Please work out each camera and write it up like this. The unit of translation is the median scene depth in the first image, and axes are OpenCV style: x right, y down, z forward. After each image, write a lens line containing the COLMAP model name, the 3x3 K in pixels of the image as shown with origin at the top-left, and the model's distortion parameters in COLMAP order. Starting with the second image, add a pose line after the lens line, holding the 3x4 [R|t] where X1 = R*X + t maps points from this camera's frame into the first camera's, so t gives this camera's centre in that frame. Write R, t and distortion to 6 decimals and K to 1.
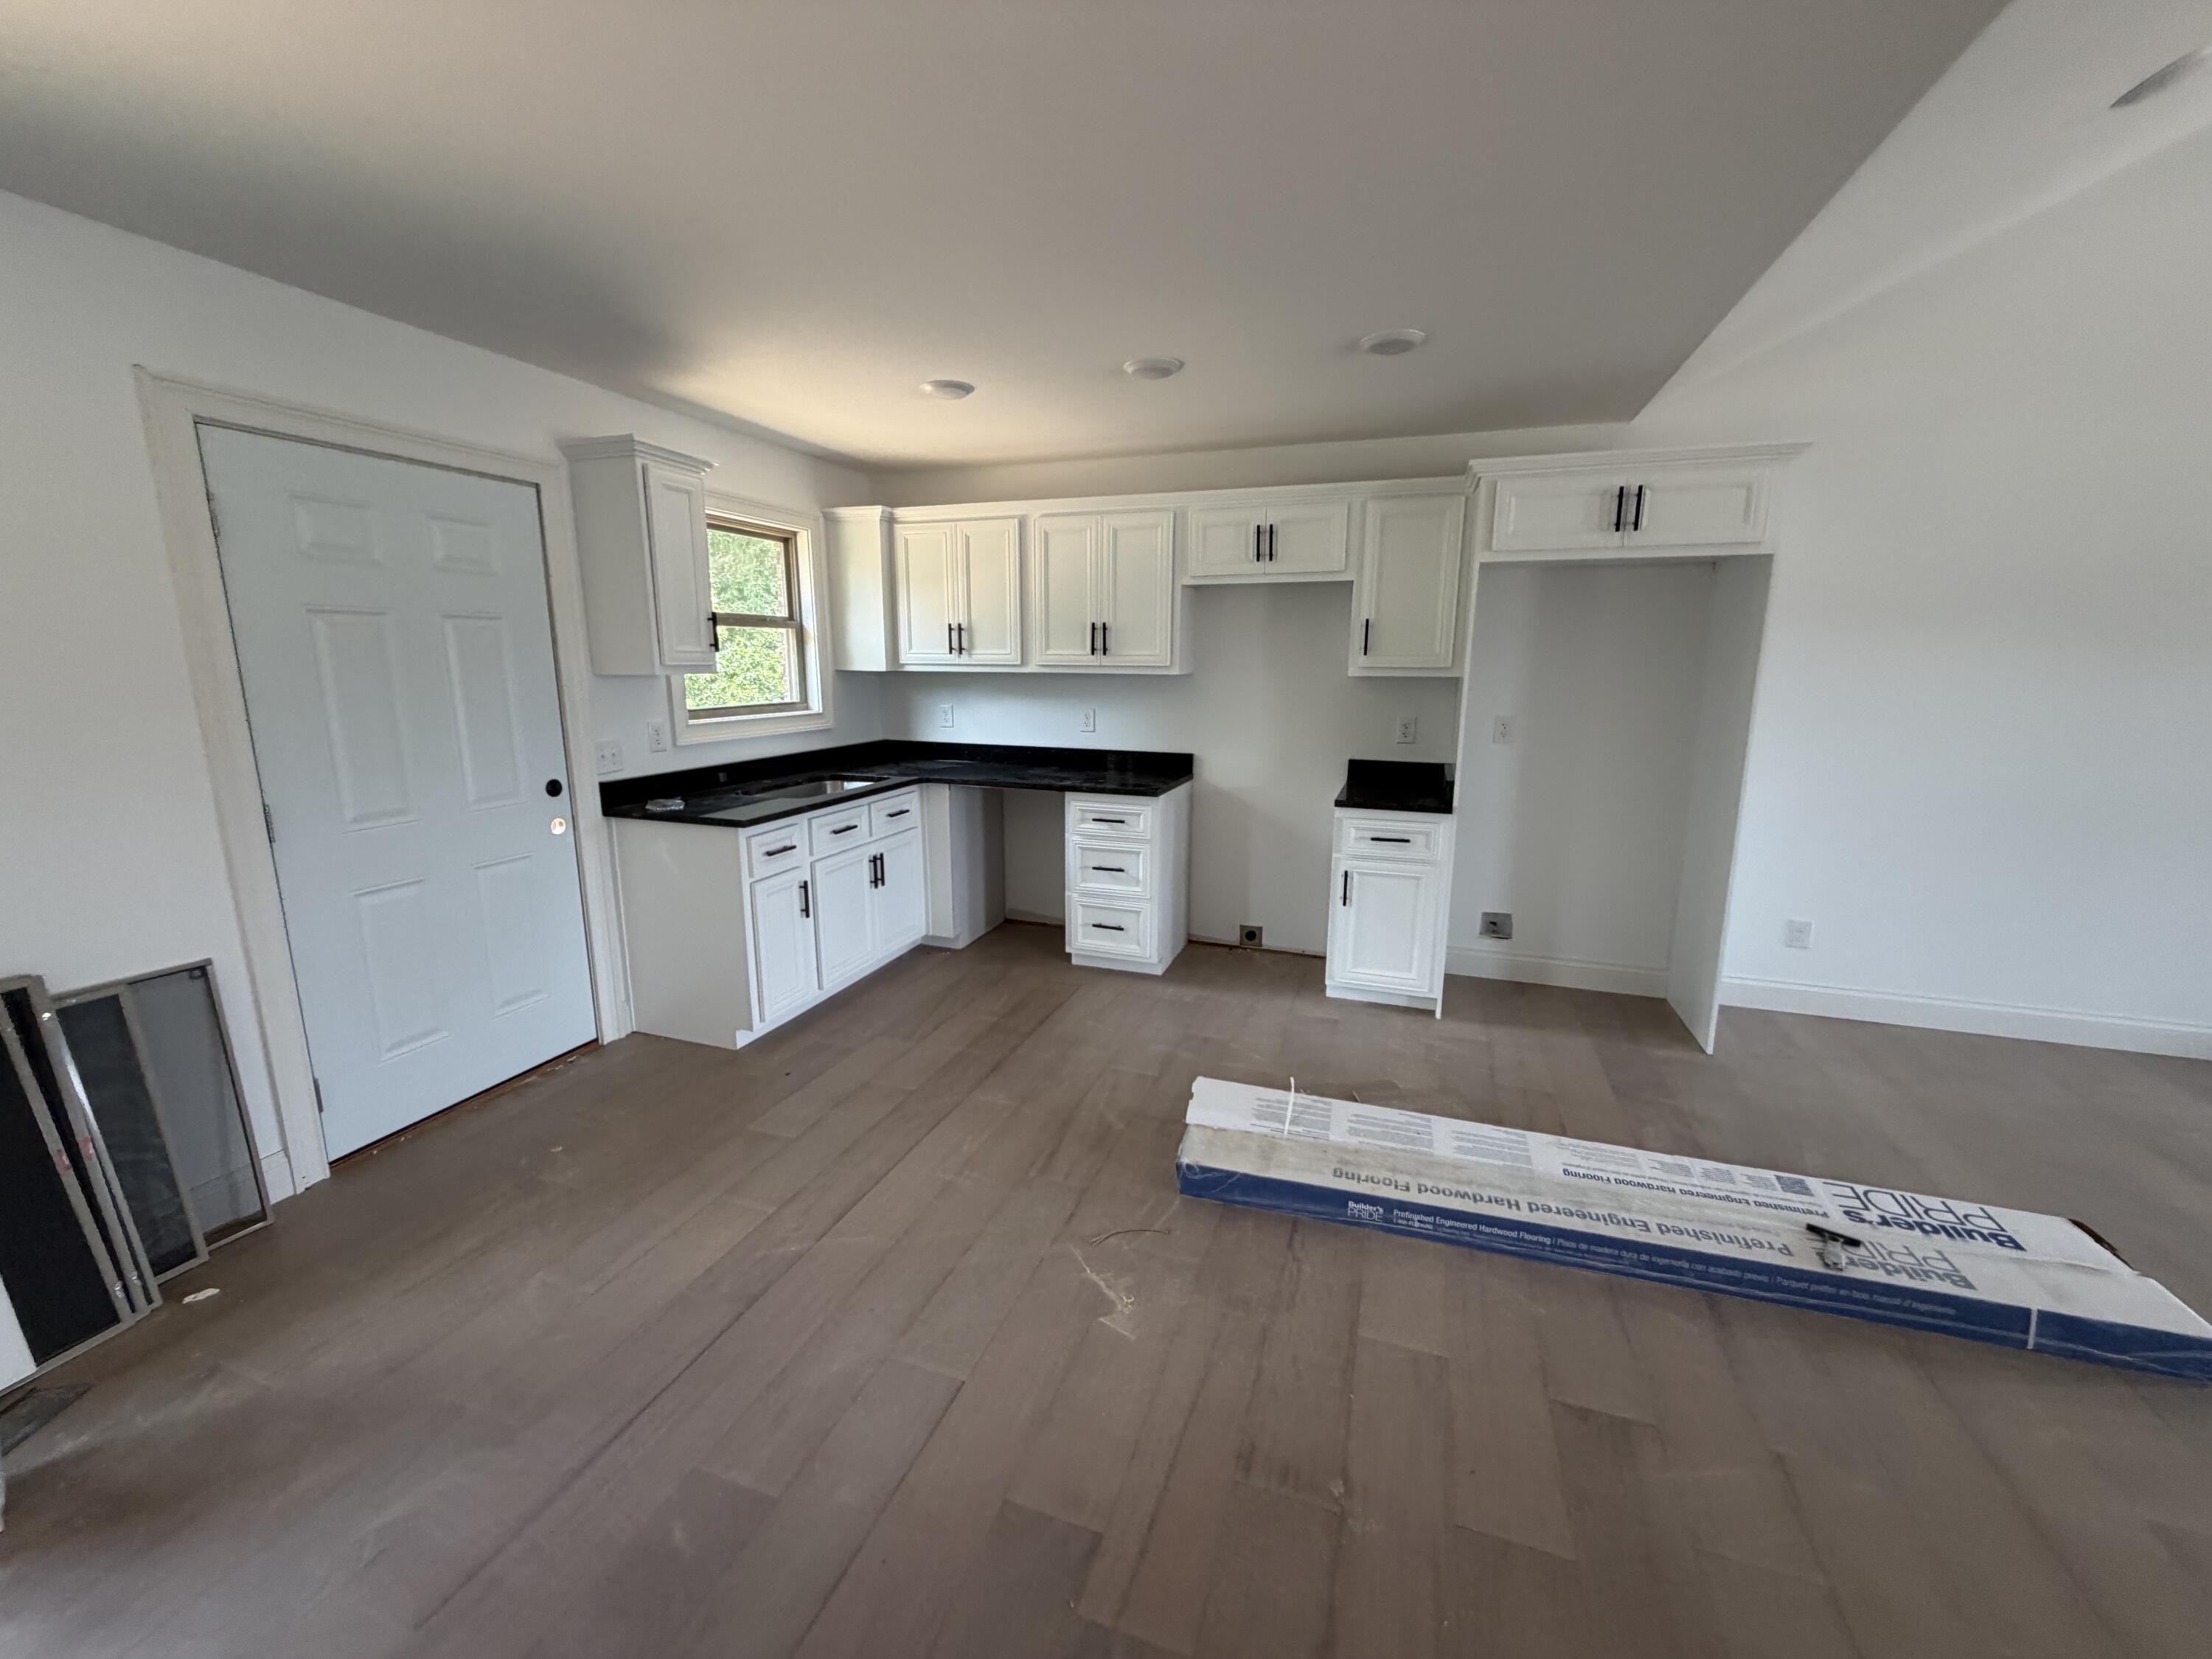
lens RADIAL K [[896.1, 0, 1114.0], [0, 896.1, 829.6], [0, 0, 1]] dist [0.008915, 0.000035]
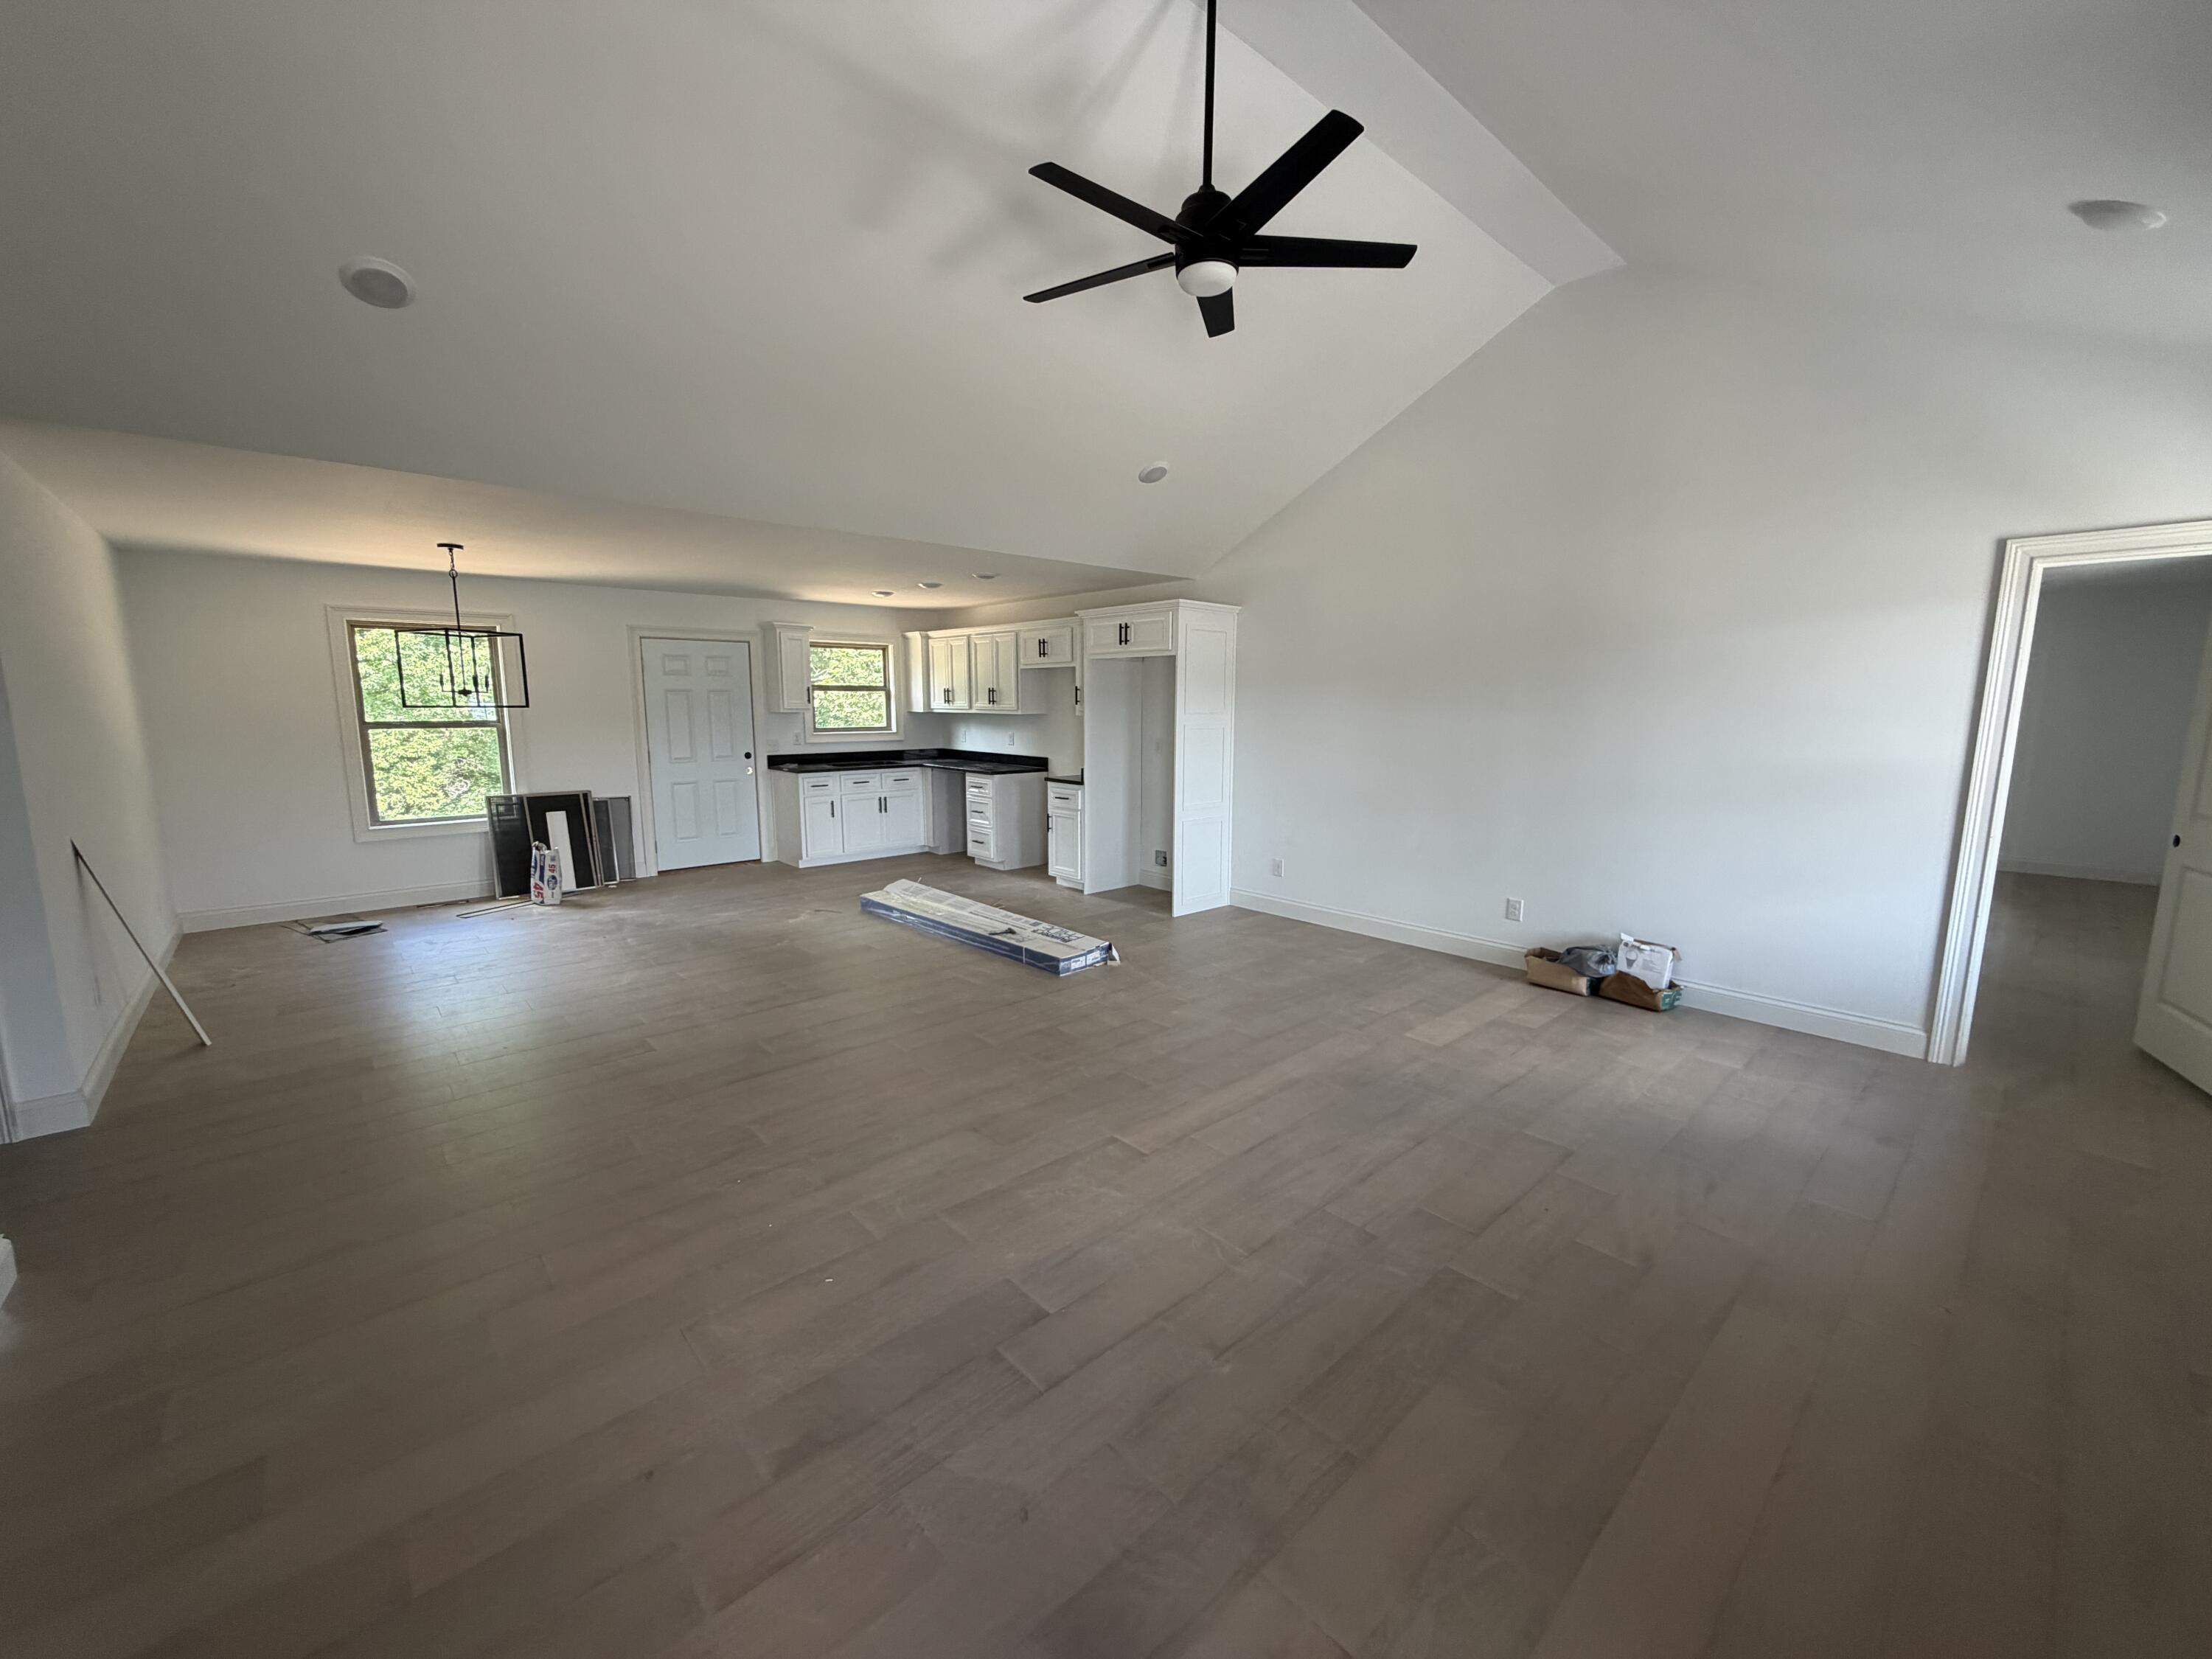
lens RADIAL K [[896.1, 0, 1107.3], [0, 896.1, 835.3], [0, 0, 1]] dist [0.008915, 0.000035]
pose [[0.878768, 0.070438, -0.472023, 1.205371], [-0.090880, 0.995648, -0.020615, 0.112389], [0.468517, 0.061013, 0.881345, -0.615917]]
